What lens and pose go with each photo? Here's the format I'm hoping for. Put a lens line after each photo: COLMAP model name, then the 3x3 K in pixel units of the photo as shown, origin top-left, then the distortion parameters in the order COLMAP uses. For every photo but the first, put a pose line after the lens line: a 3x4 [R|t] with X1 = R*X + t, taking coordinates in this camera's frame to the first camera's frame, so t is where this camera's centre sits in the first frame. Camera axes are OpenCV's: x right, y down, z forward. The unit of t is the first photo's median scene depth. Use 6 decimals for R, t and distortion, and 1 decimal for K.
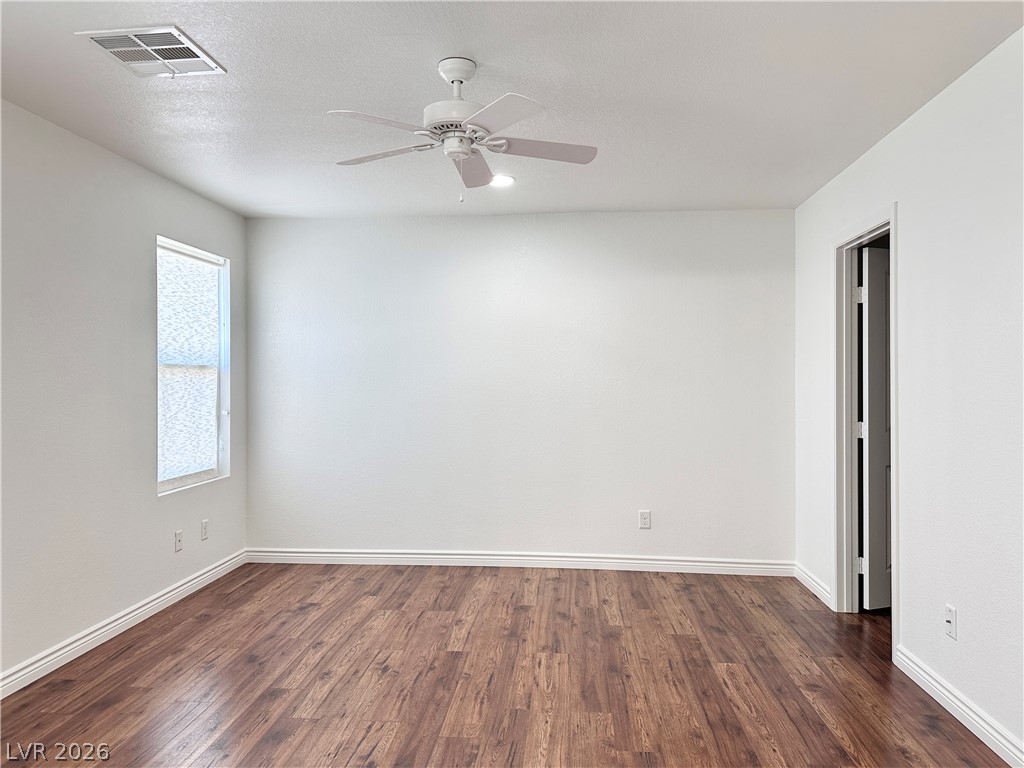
lens RADIAL K [[721.6, 0, 512.3], [0, 721.6, 376.7], [0, 0, 1]] dist [0.055833, -0.070003]
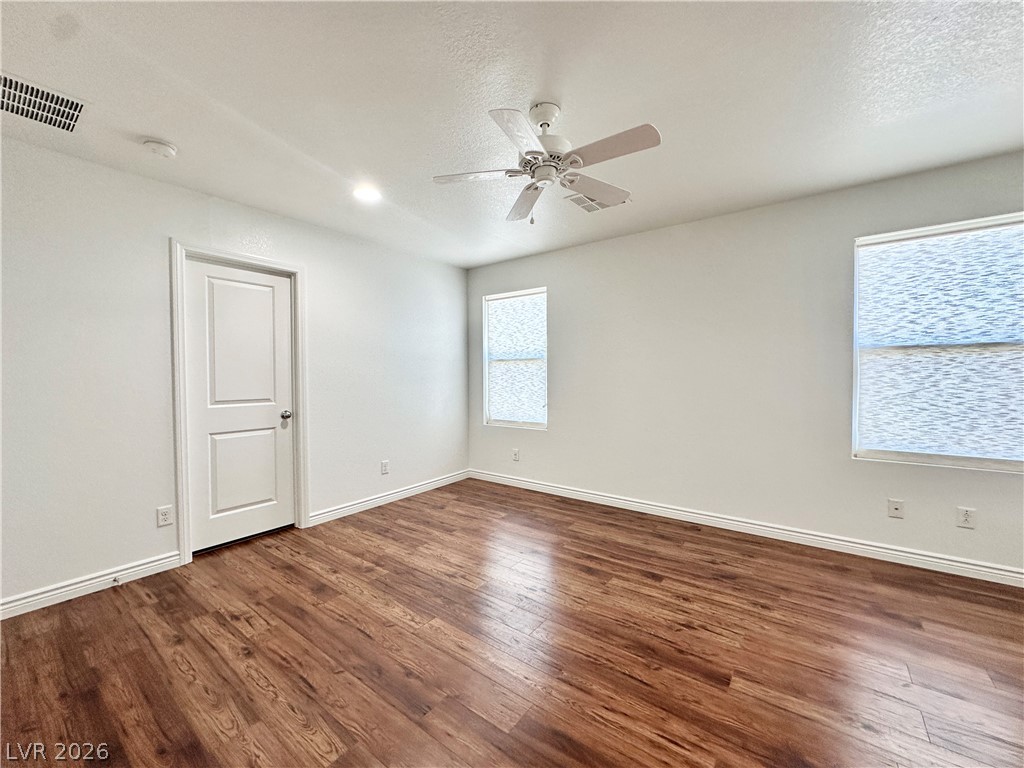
lens RADIAL K [[410.2, 0, 511.9], [0, 410.2, 383.0], [0, 0, 1]] dist [-0.001112, 0.000774]
pose [[-0.526840, 0.027032, -0.849534, 0.359087], [0.012249, 0.999632, 0.024212, 0.016289], [0.849876, 0.002350, -0.526977, 0.834911]]
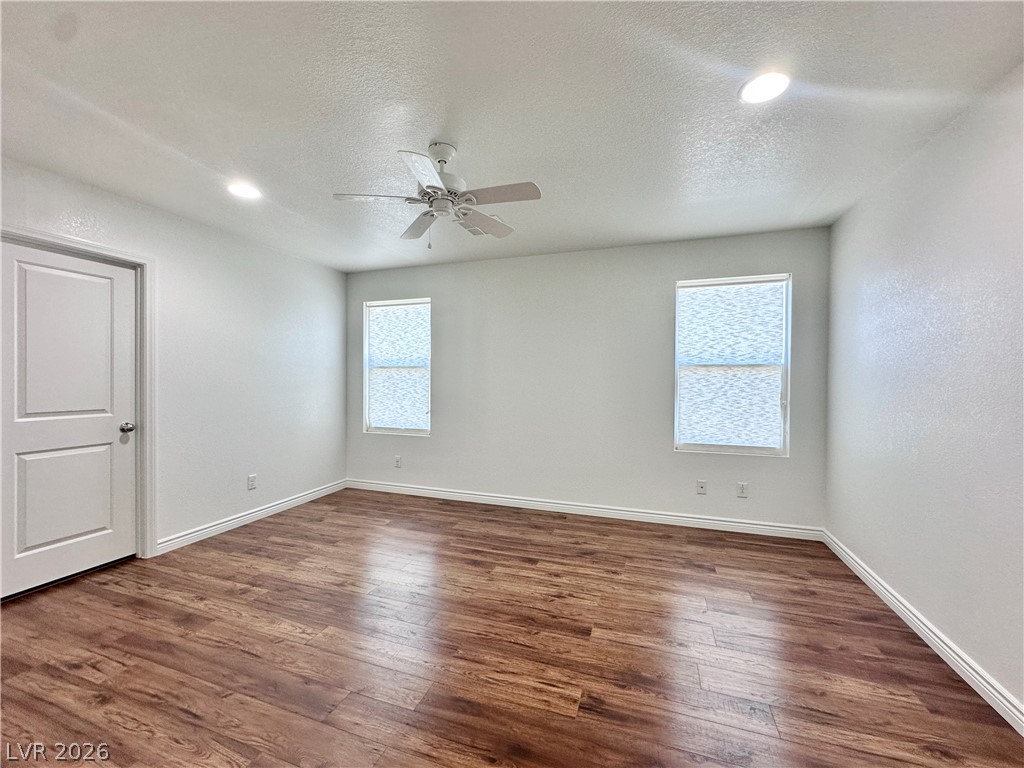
lens RADIAL K [[410.2, 0, 511.3], [0, 410.2, 383.0], [0, 0, 1]] dist [-0.001112, 0.000774]
pose [[-0.245520, 0.014637, -0.969281, 0.418728], [0.000089, 0.999886, 0.015077, 0.007104], [0.969391, 0.003615, -0.245494, 0.833243]]
